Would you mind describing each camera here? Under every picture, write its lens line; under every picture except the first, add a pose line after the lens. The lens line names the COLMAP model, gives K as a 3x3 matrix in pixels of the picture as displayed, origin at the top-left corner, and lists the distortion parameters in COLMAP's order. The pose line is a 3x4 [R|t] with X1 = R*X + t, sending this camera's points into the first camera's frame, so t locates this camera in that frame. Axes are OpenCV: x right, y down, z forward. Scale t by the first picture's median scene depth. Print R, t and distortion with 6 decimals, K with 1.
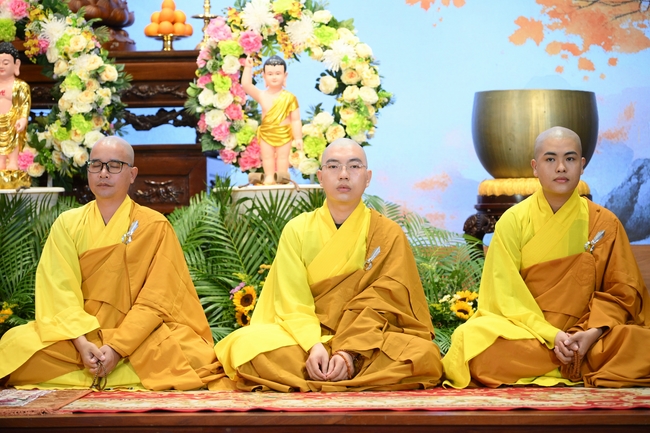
lens RADIAL K [[1869.0, 0, 325.0], [0, 1869.0, 216.5], [0, 0, 1]] dist [0.037352, 0.085409]
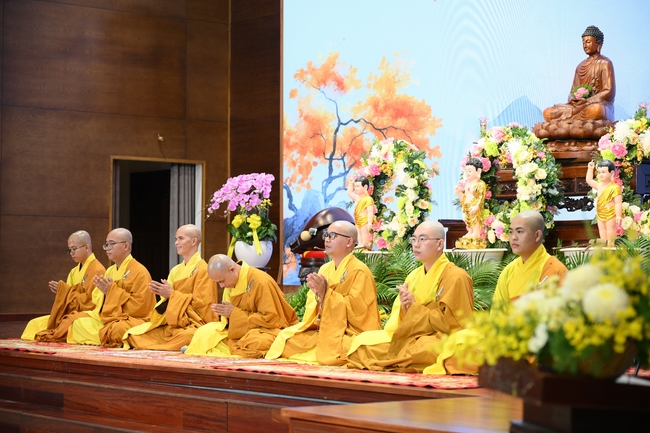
lens RADIAL K [[1551.5, 0, 325.0], [0, 1551.5, 216.5], [0, 0, 1]] dist [-0.011171, -0.190616]
pose [[0.674503, -0.011750, -0.738179, 0.701131], [-0.013341, 0.999516, -0.028100, -0.003857], [0.738152, 0.028801, 0.674020, 0.013577]]
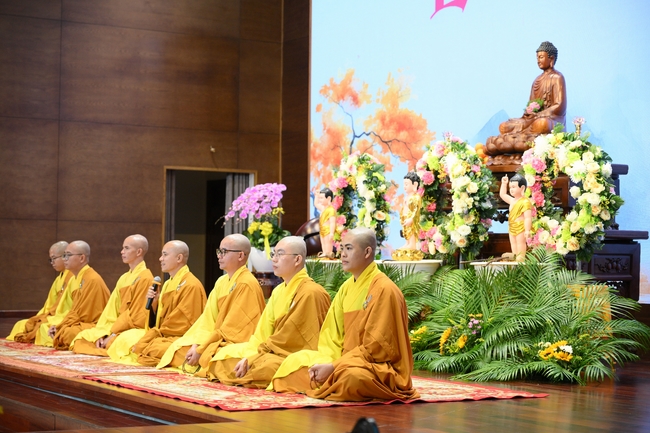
lens RADIAL K [[1382.5, 0, 325.0], [0, 1382.5, 216.5], [0, 0, 1]] dist [0.004462, 0.011161]
pose [[0.562191, -0.007311, -0.826975, 0.769249], [-0.020933, 0.999515, -0.023067, -0.023312], [0.826742, 0.030279, 0.561766, 0.248229]]
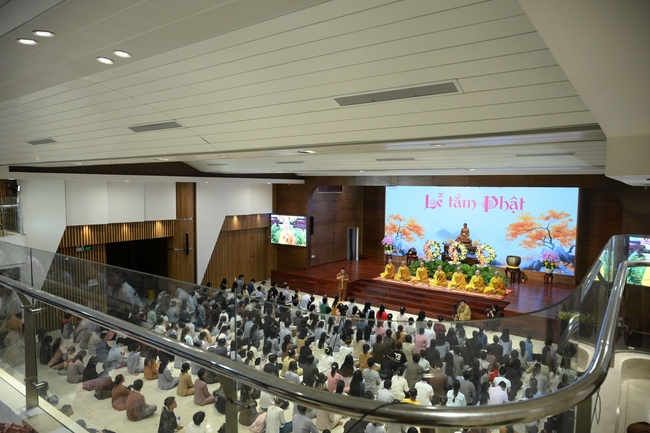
lens RADIAL K [[431.9, 0, 325.0], [0, 431.9, 216.5], [0, 0, 1]] dist [0.005612, -0.002036]
pose [[0.841217, 0.055623, -0.537829, 0.480476], [-0.018687, 0.997091, 0.073892, -0.416768], [0.540375, -0.052108, 0.839809, -1.336780]]
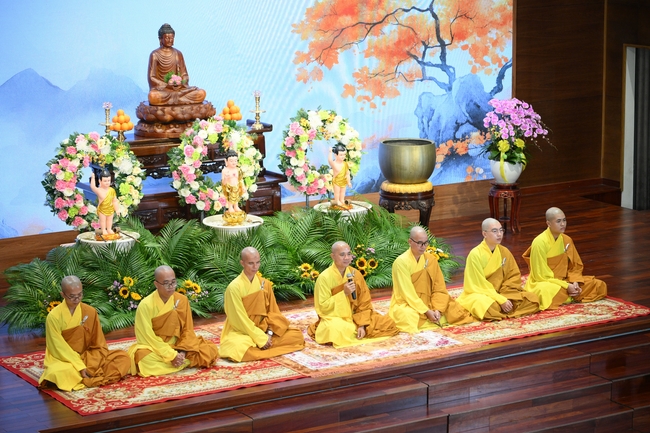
lens RADIAL K [[1835.3, 0, 325.0], [0, 1835.3, 216.5], [0, 0, 1]] dist [-0.002144, -0.223039]
pose [[0.819020, -0.111704, 0.562786, -1.203456], [0.005832, 0.982436, 0.186511, -0.388080], [-0.573735, -0.149475, 0.805286, -0.688125]]
